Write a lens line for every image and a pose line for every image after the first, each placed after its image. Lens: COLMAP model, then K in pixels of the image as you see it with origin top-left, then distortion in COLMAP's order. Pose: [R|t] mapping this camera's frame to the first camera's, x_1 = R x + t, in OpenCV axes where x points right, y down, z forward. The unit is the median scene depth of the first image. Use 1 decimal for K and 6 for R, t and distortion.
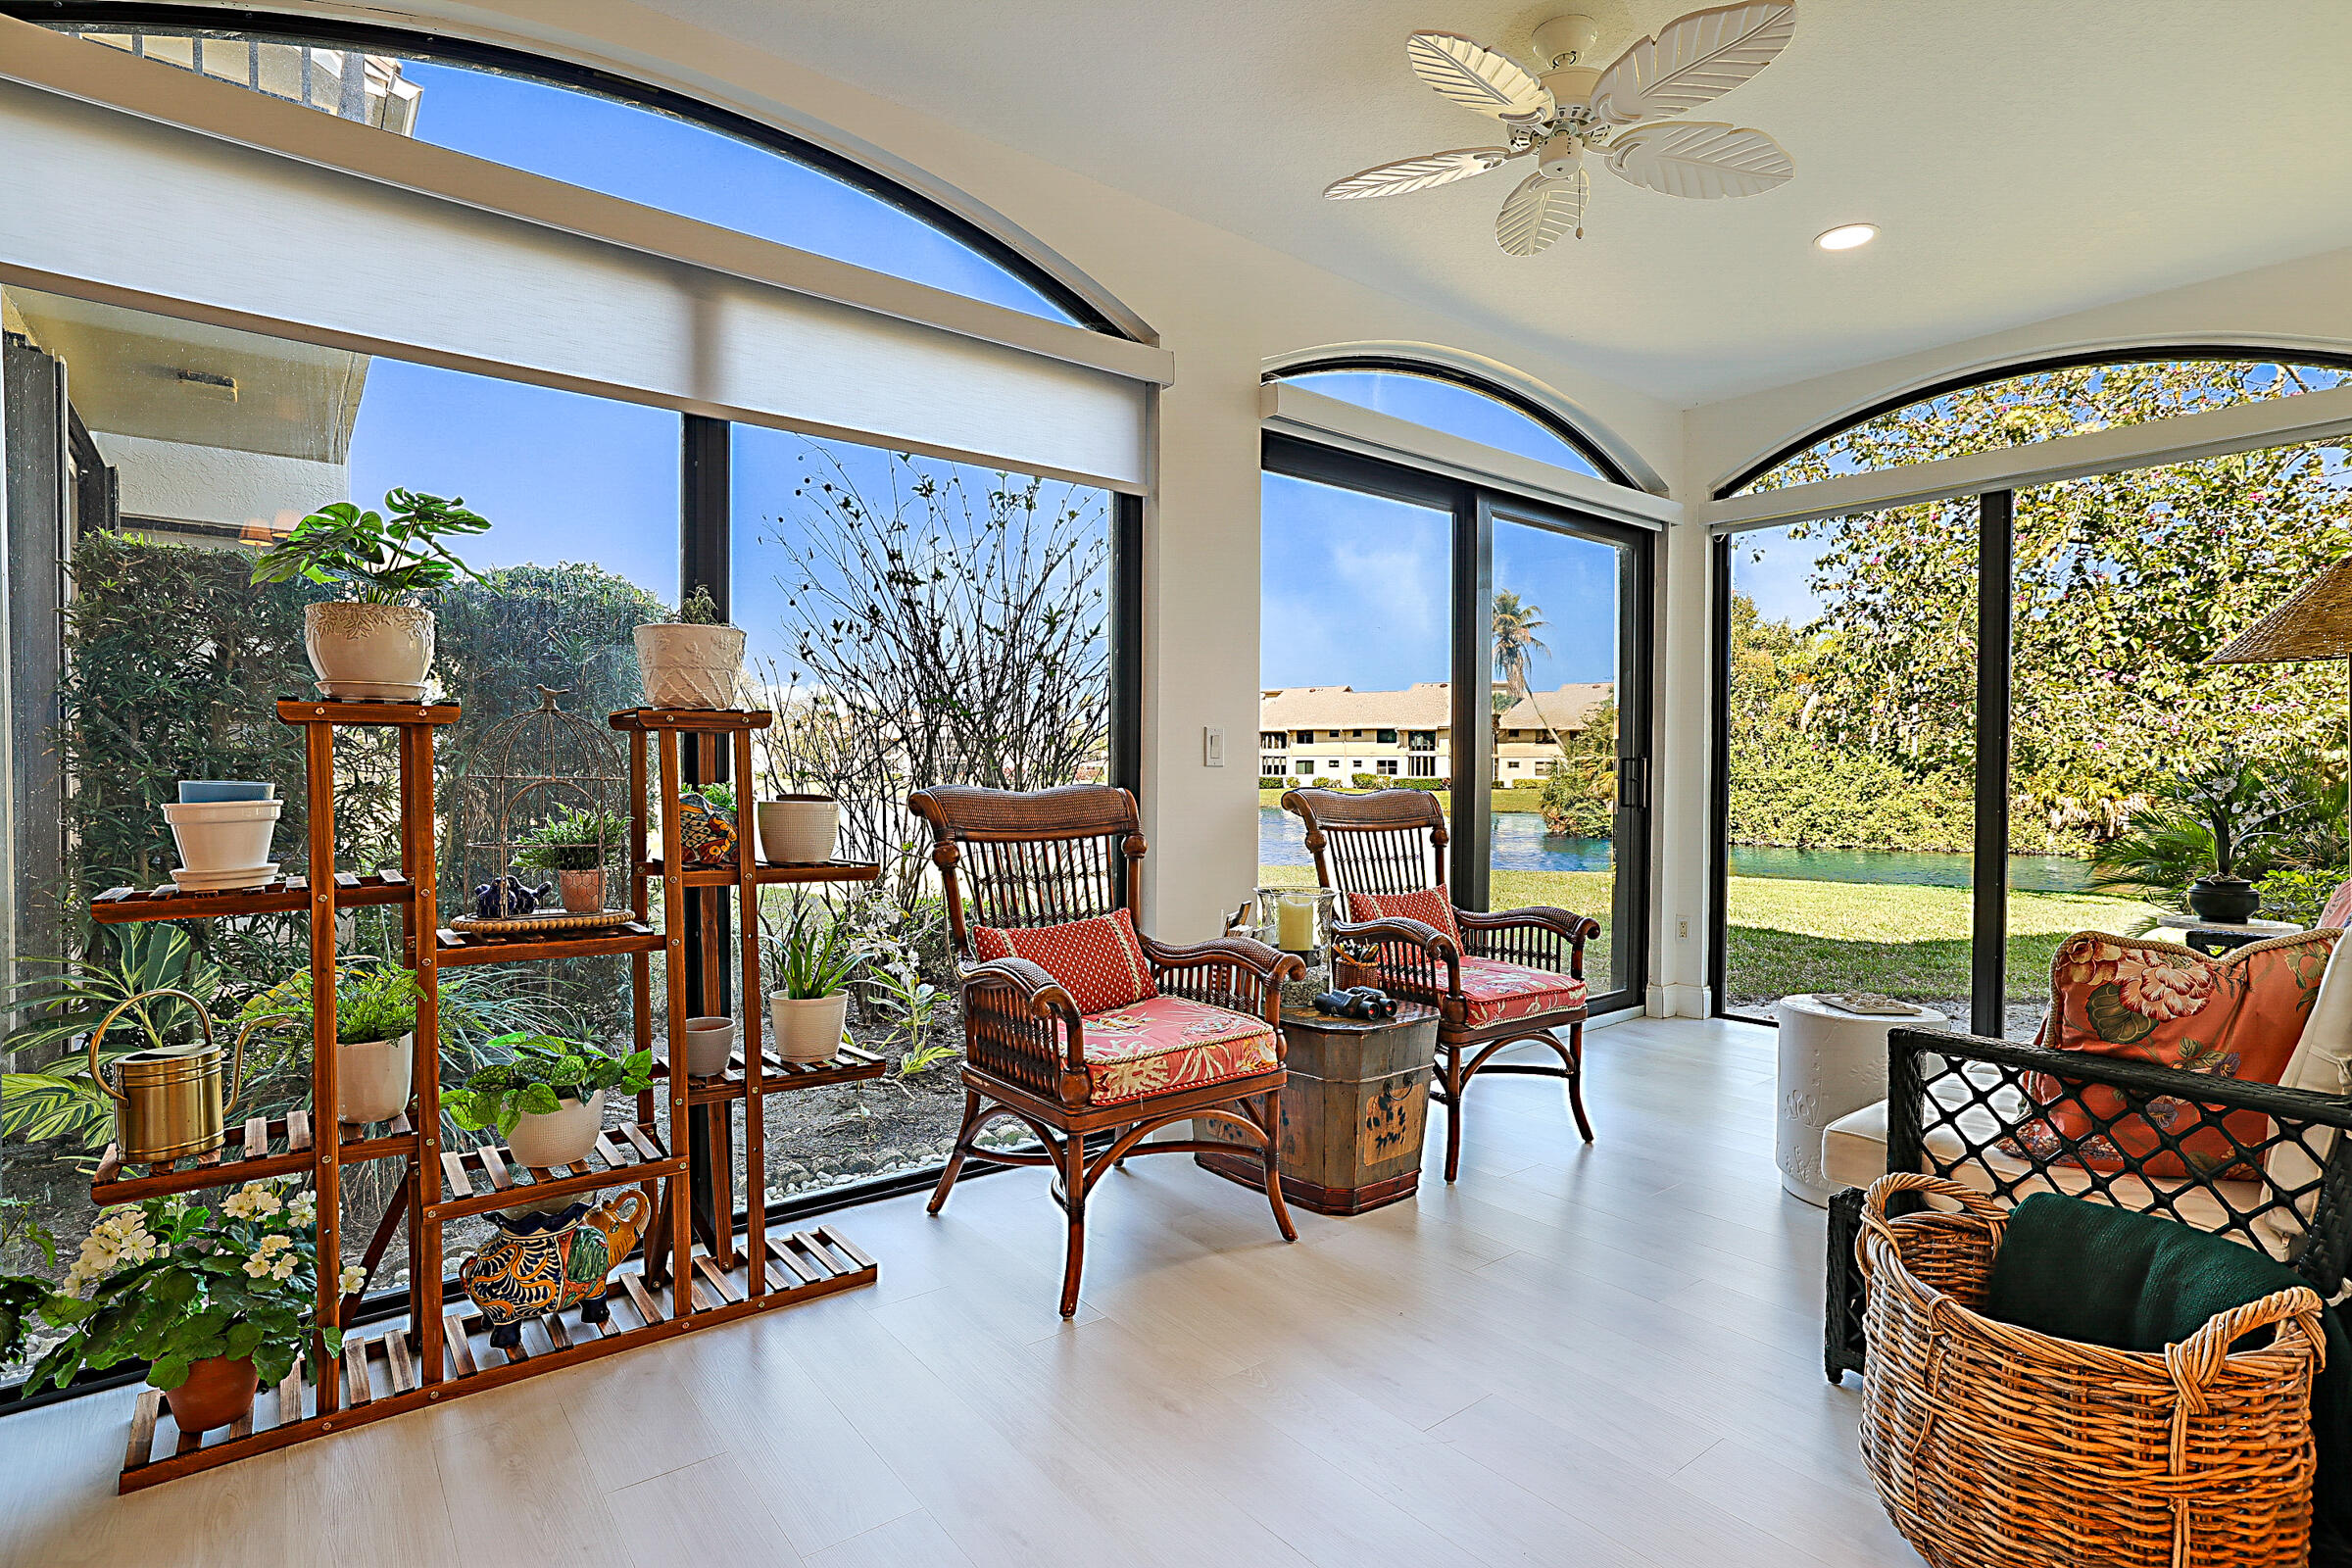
lens RADIAL K [[1165.2, 0, 1172.3], [0, 1165.2, 777.1], [0, 0, 1]] dist [-0.025802, 0.007517]
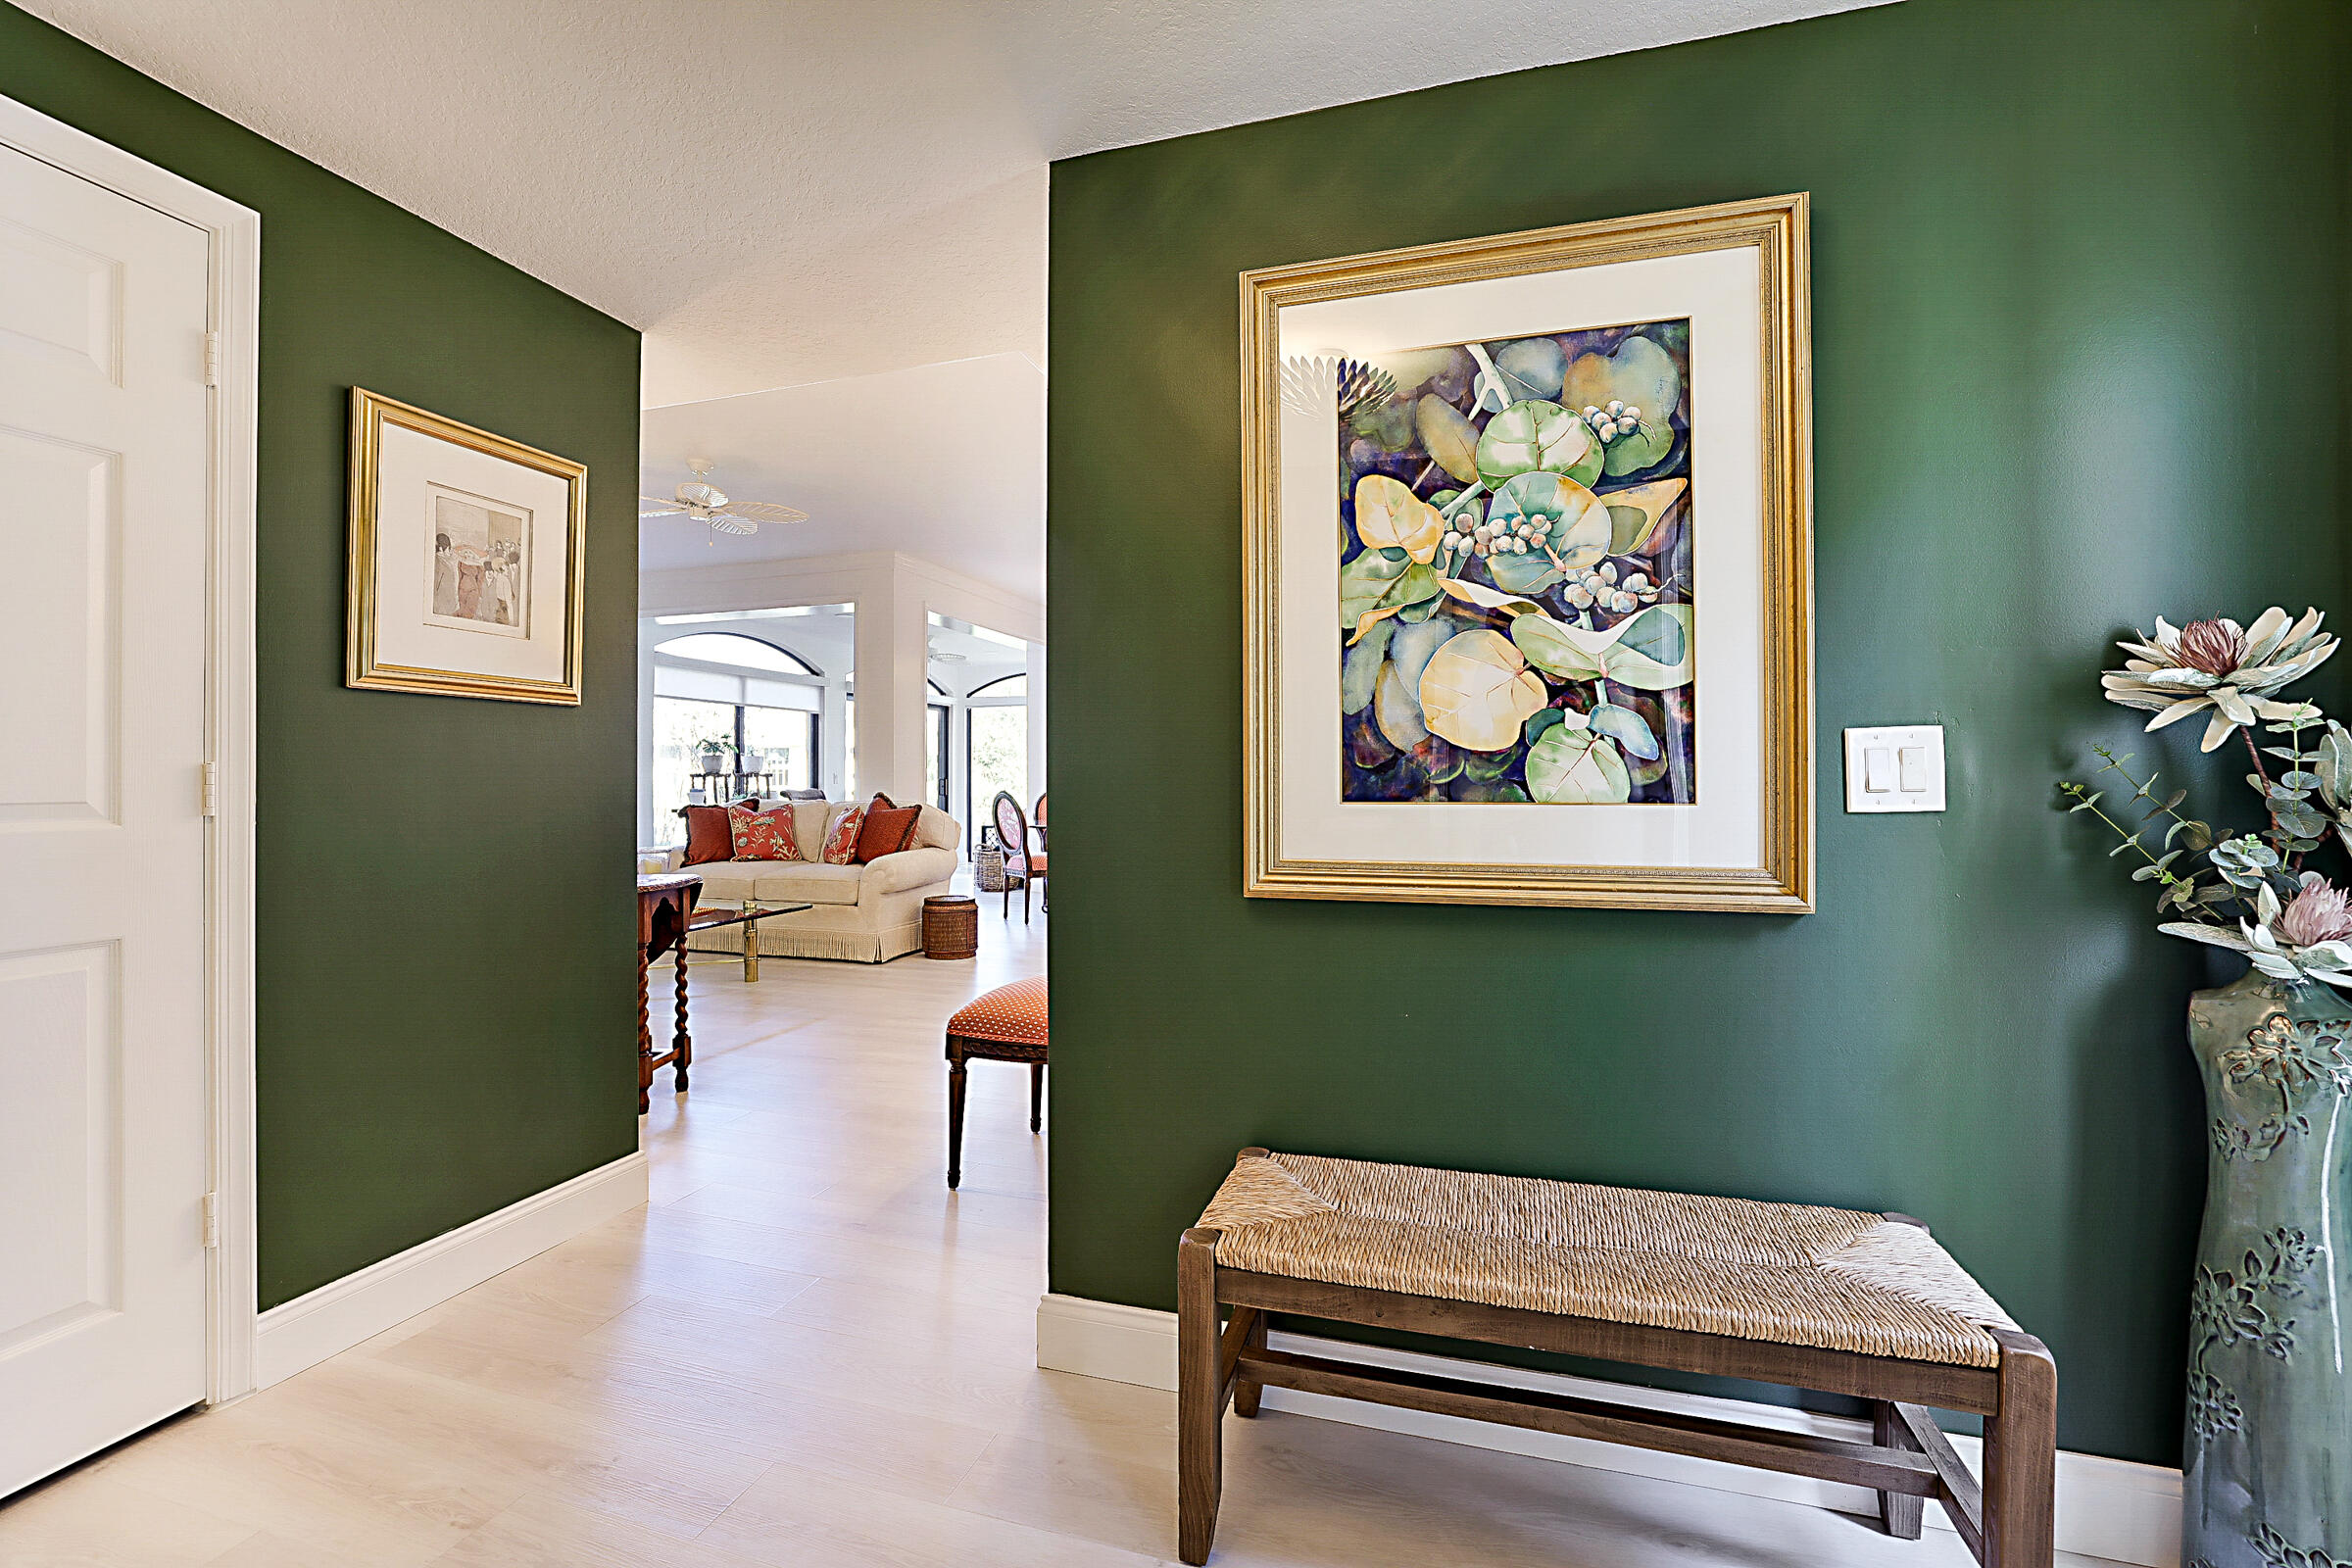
lens RADIAL K [[1022.3, 0, 1178.5], [0, 1022.3, 775.4], [0, 0, 1]] dist [-0.038199, 0.008478]
pose [[0.823933, -0.002521, 0.566682, -0.917441], [0.008618, 0.999930, -0.008082, -0.000171], [-0.566622, 0.011542, 0.823897, -2.344437]]
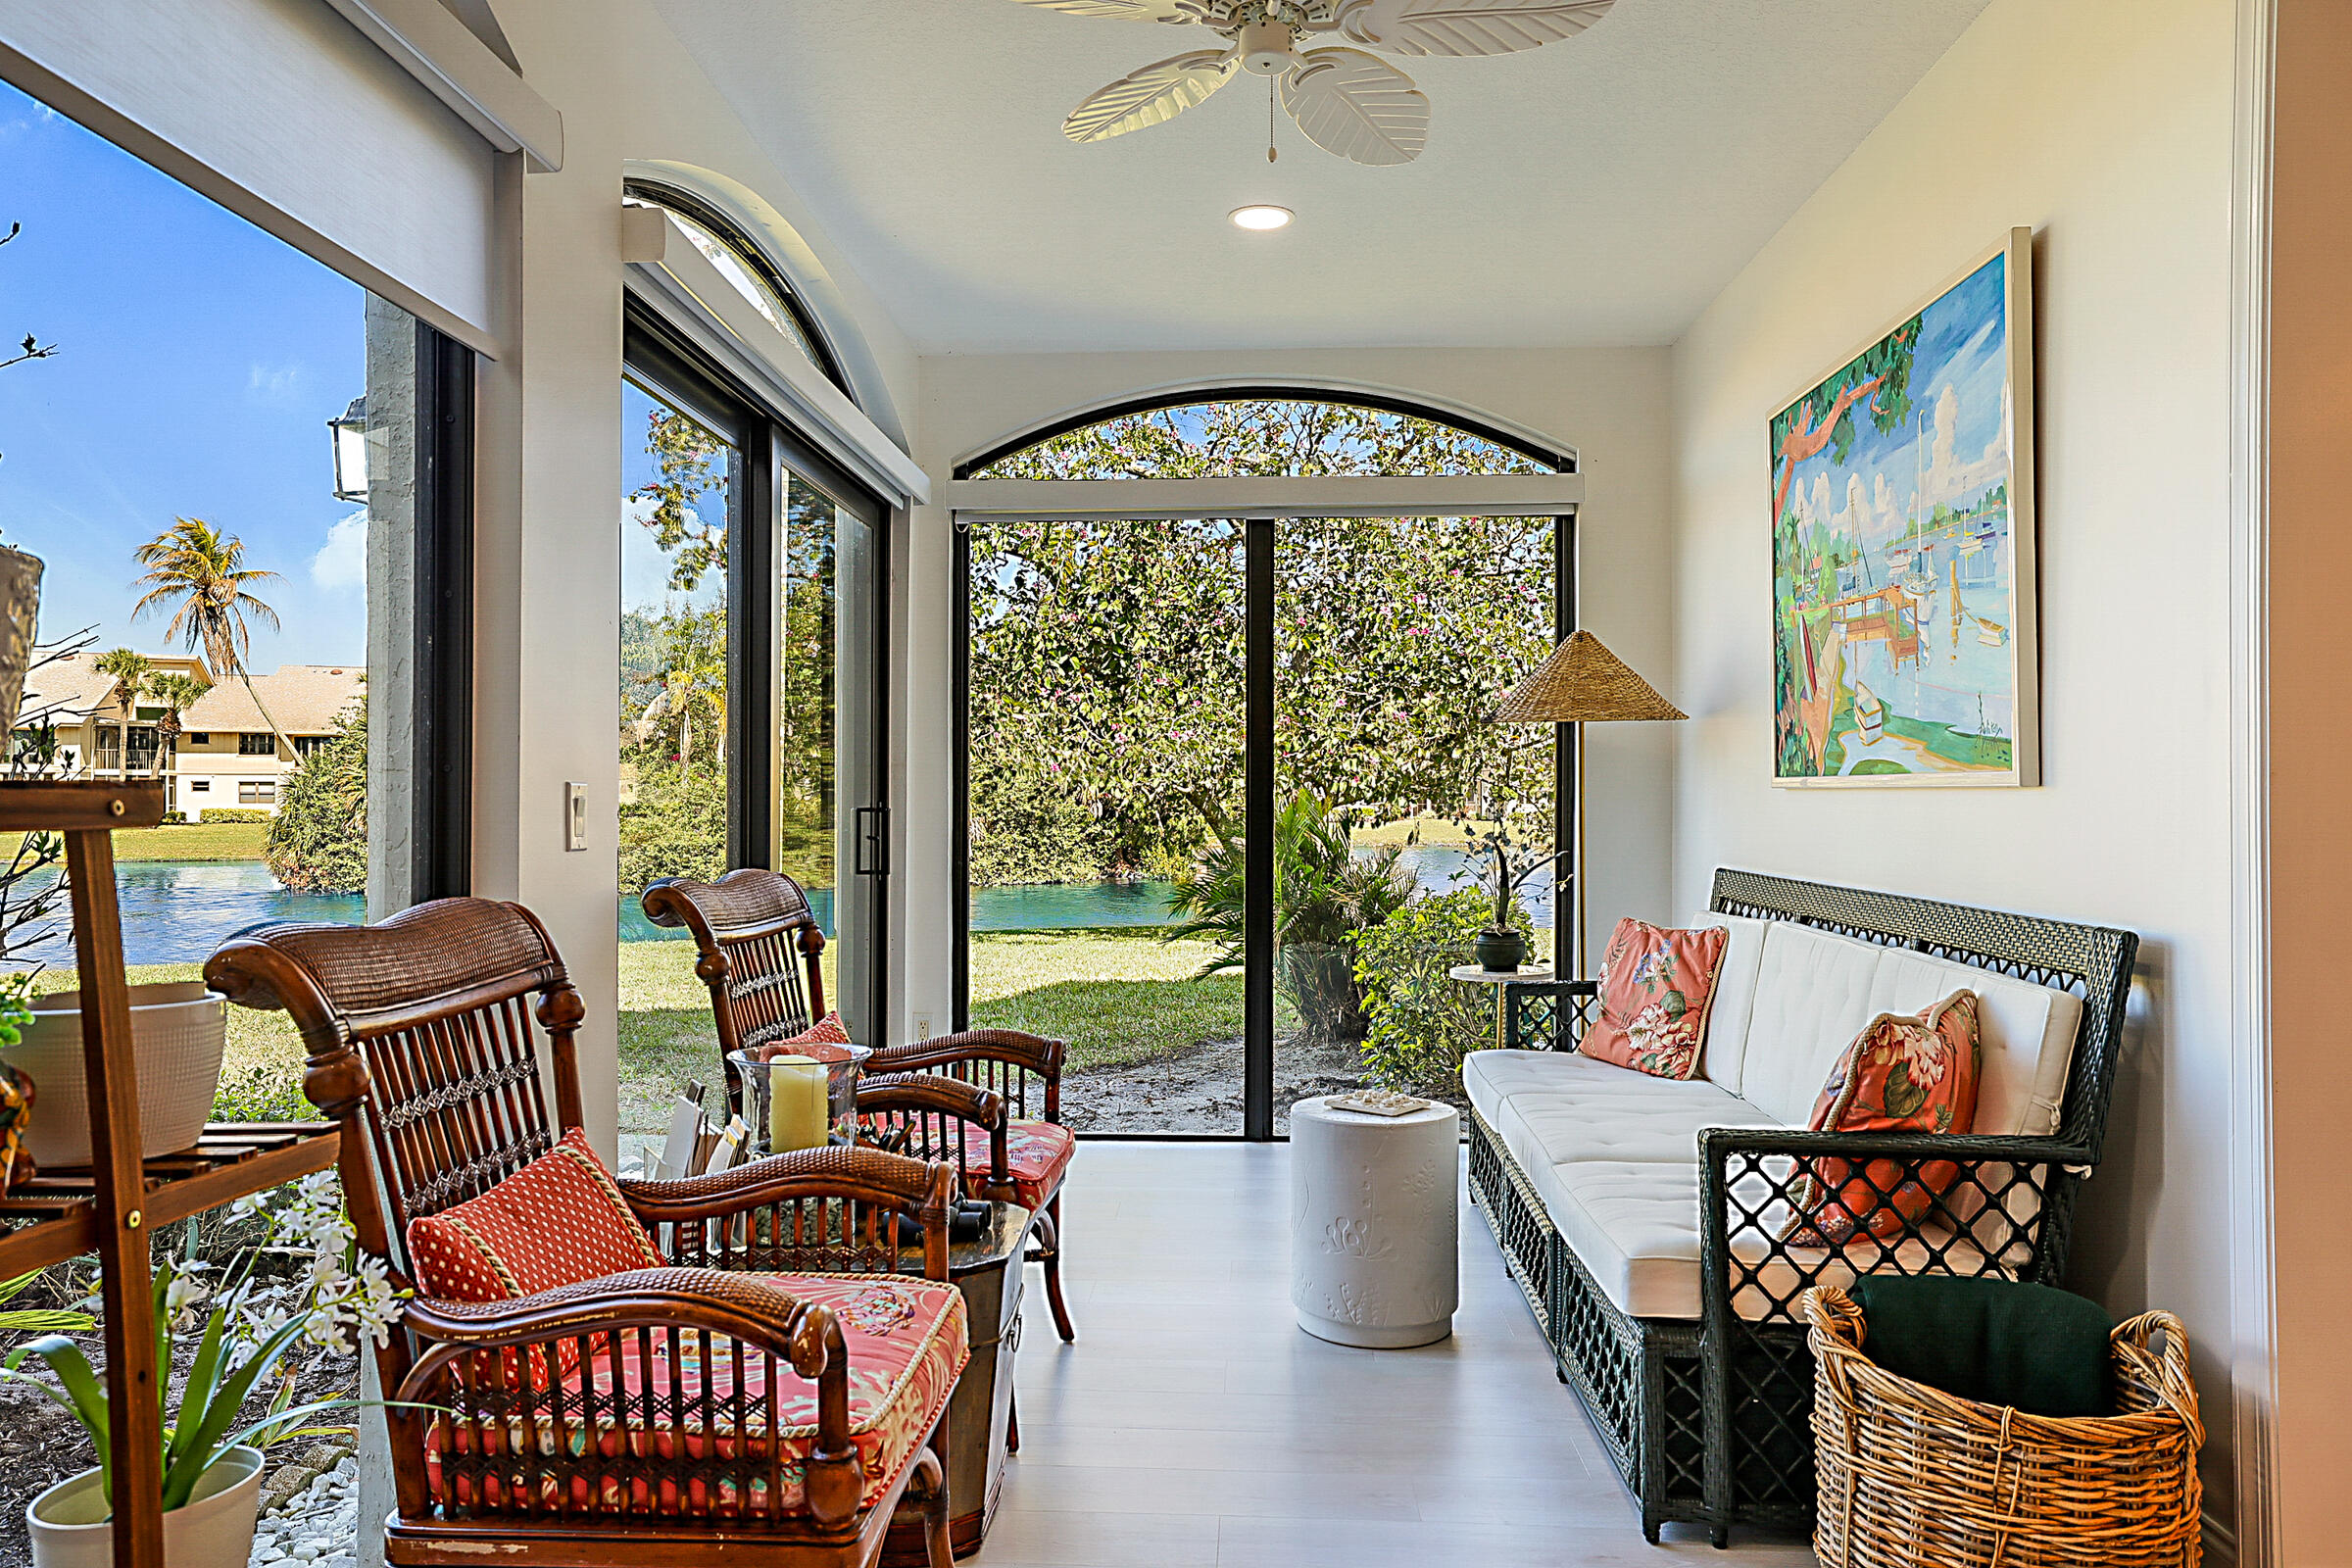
lens RADIAL K [[1587.4, 0, 1165.6], [0, 1587.4, 783.7], [0, 0, 1]] dist [-0.001268, 0.024488]
pose [[0.660389, -0.000978, 0.750923, -0.354839], [0.008812, 0.999940, -0.006448, -0.034563], [-0.750872, 0.010876, 0.660358, 0.270957]]
